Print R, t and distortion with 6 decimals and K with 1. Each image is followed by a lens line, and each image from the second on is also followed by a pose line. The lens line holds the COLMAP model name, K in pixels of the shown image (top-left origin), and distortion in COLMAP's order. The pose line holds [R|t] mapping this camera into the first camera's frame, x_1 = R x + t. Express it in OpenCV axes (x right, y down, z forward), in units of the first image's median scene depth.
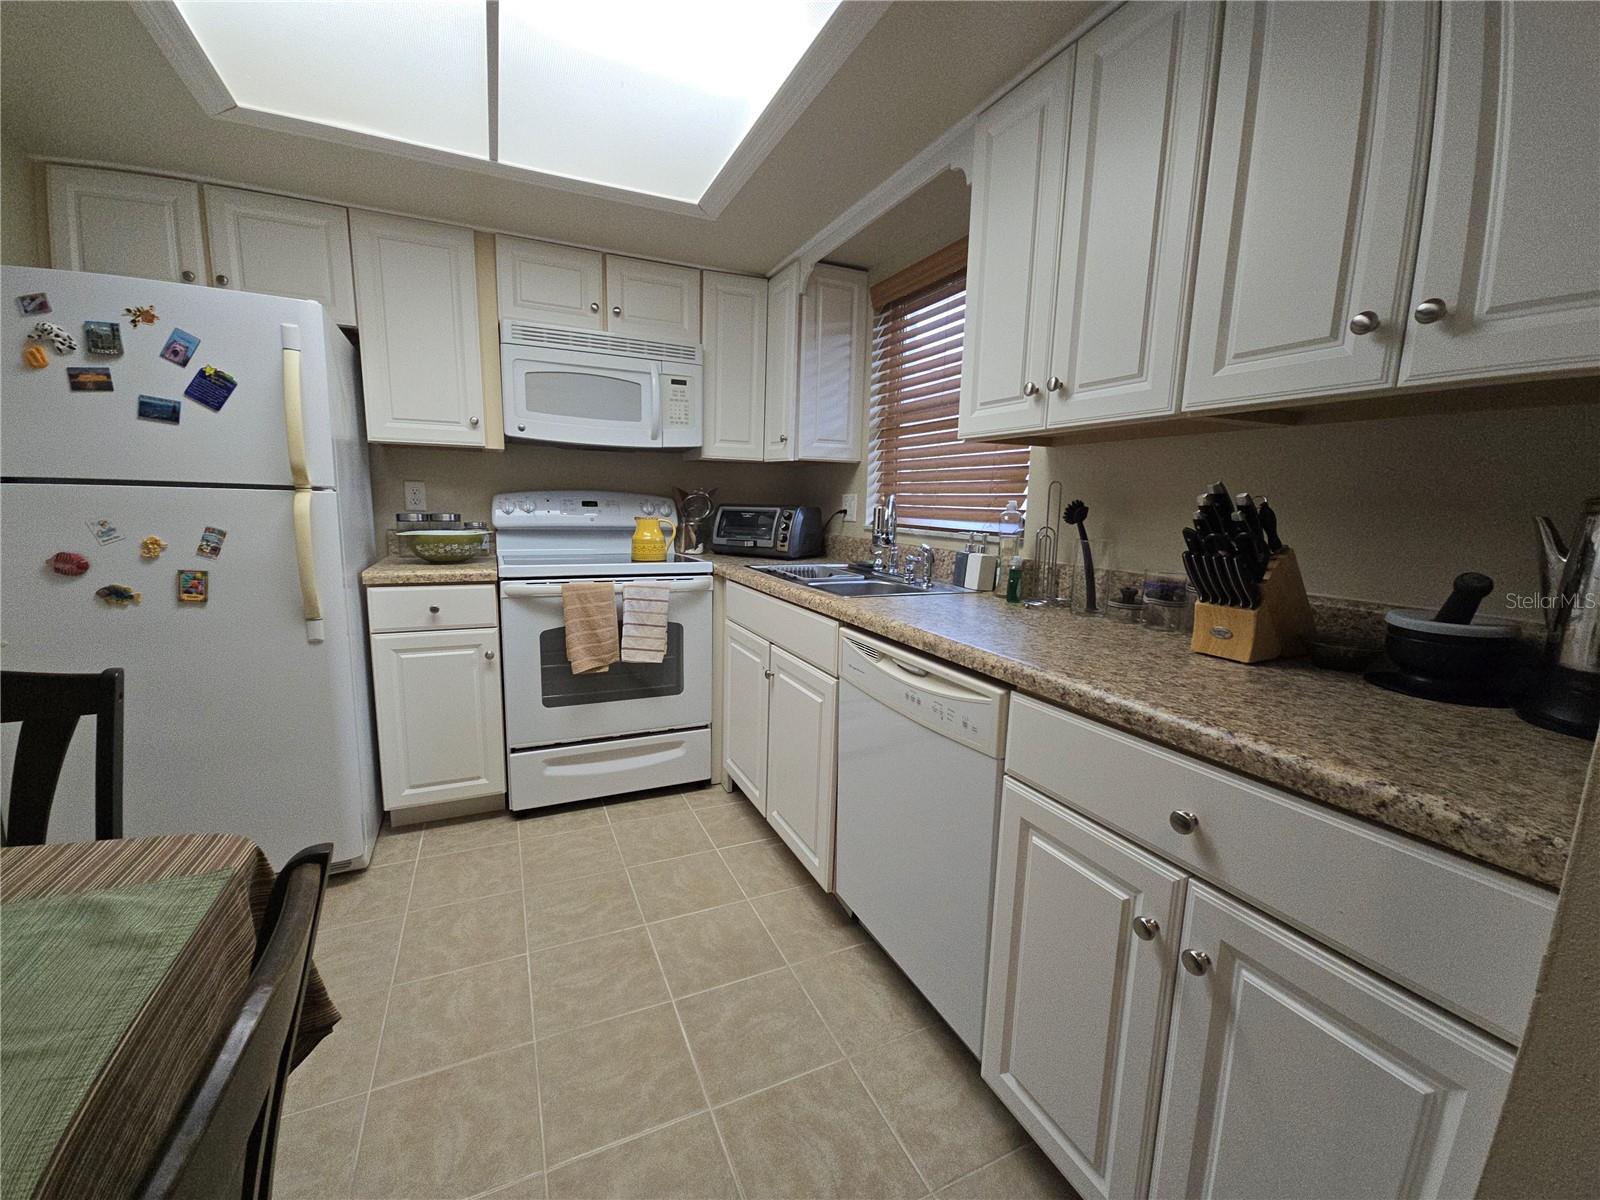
lens RADIAL K [[651.0, 0, 797.5], [0, 651.0, 604.5], [0, 0, 1]] dist [0.011060, -0.006187]
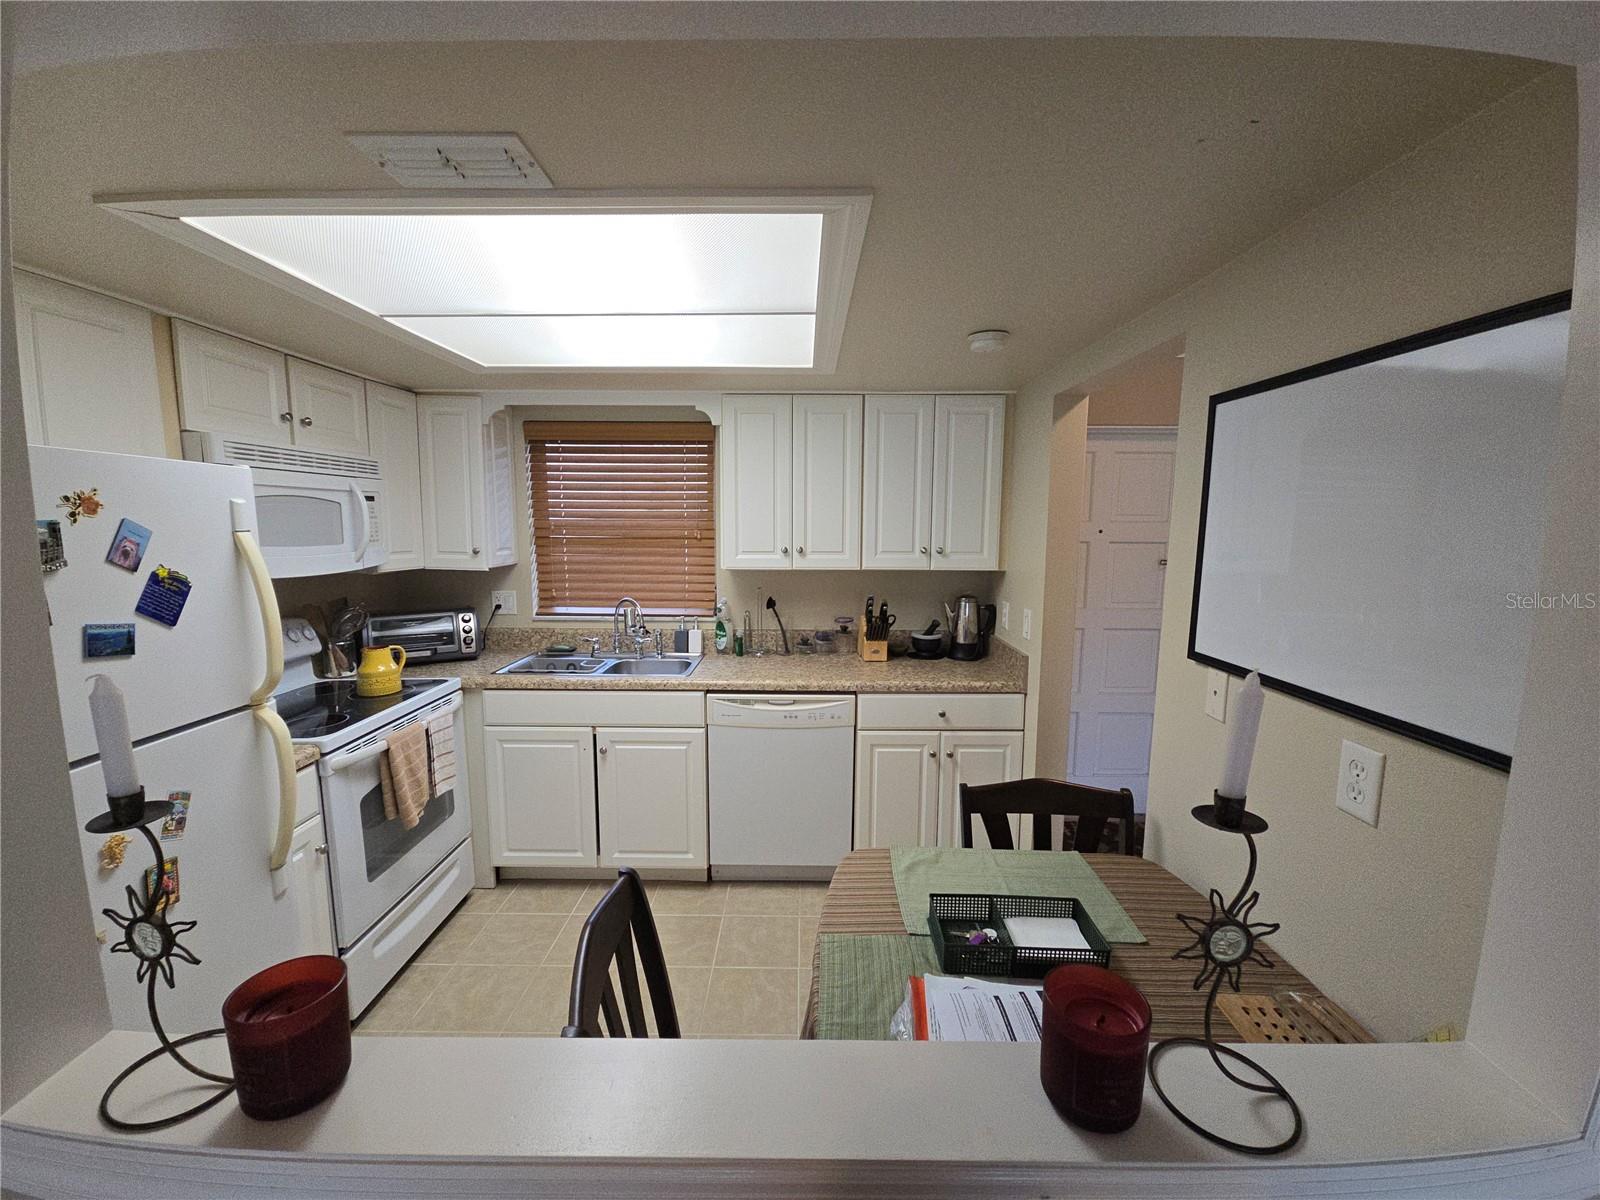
lens RADIAL K [[651.0, 0, 797.5], [0, 651.0, 604.5], [0, 0, 1]] dist [0.011060, -0.006187]
pose [[0.424908, -0.137814, 0.894685, -0.891013], [0.150513, 0.985342, 0.080296, -0.199304], [-0.892636, 0.100543, 0.439422, 0.064812]]
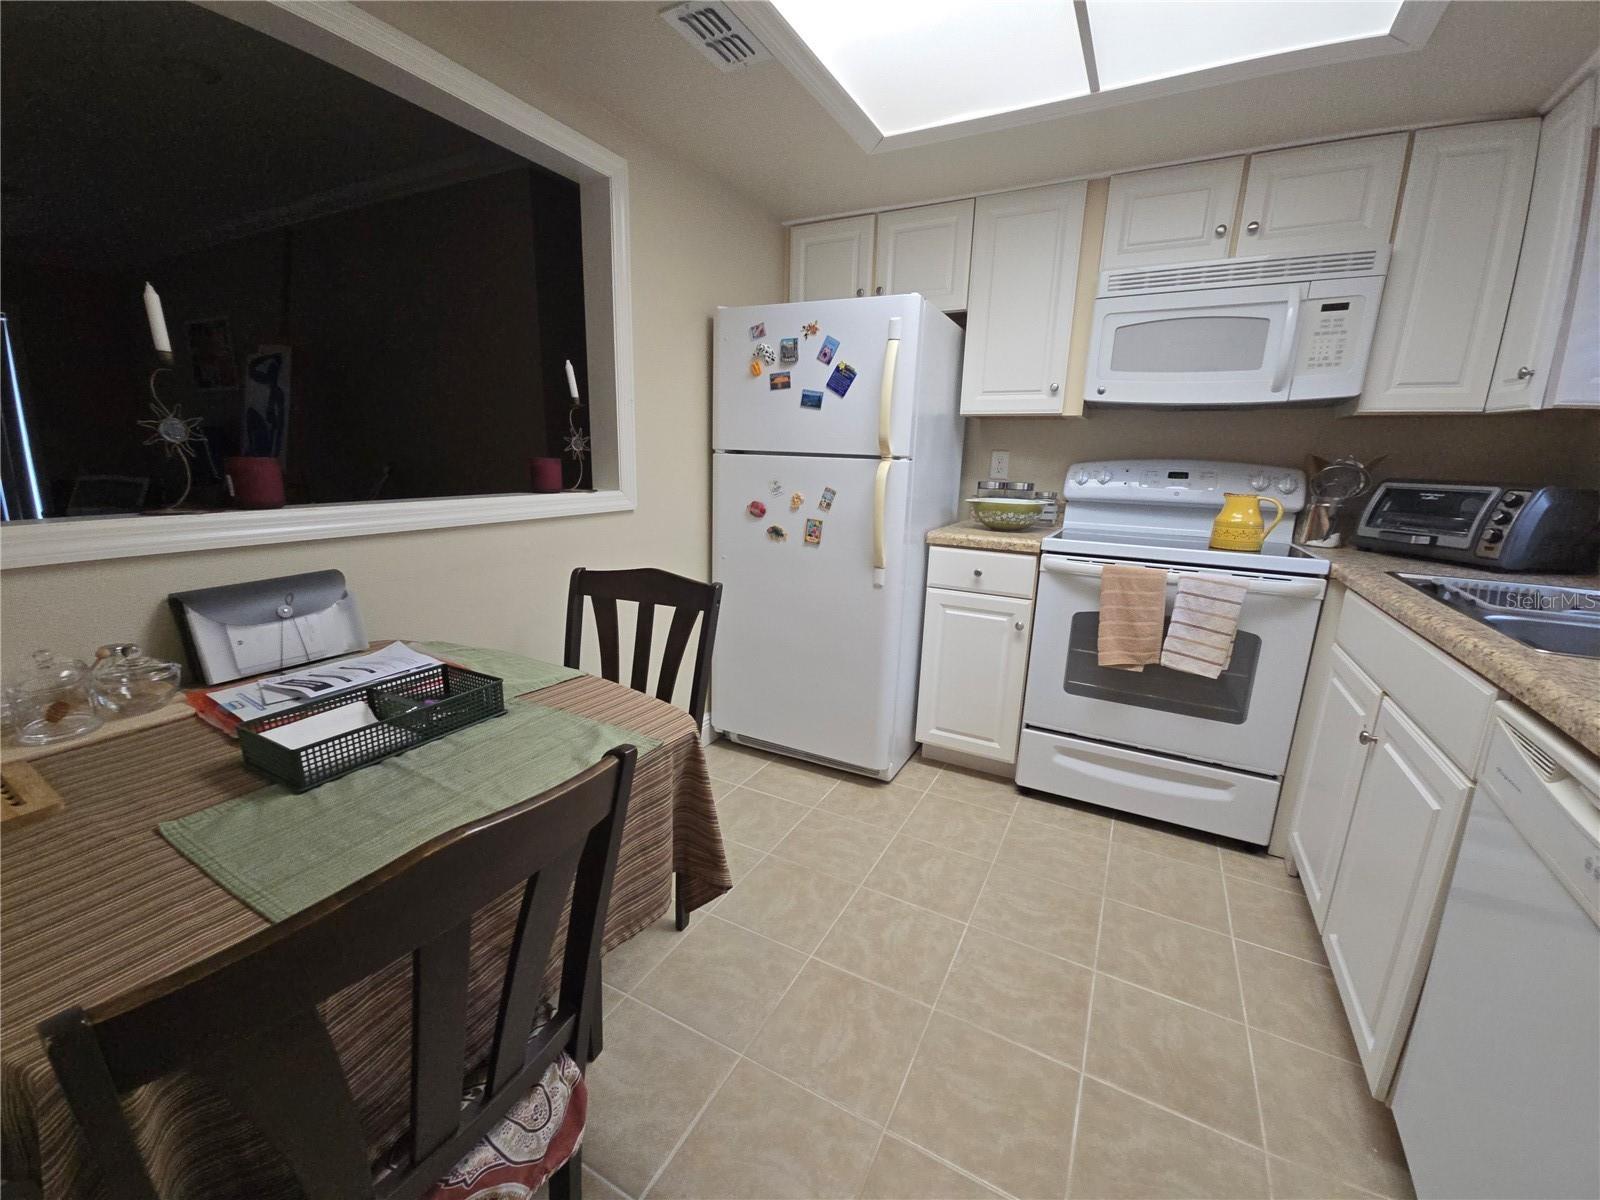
lens RADIAL K [[651.0, 0, 797.5], [0, 651.0, 604.5], [0, 0, 1]] dist [0.011060, -0.006187]
pose [[0.600995, 0.173060, -0.780291, 0.093634], [-0.138558, 0.984054, 0.111532, -0.018399], [0.787151, 0.041085, 0.615391, 0.115723]]
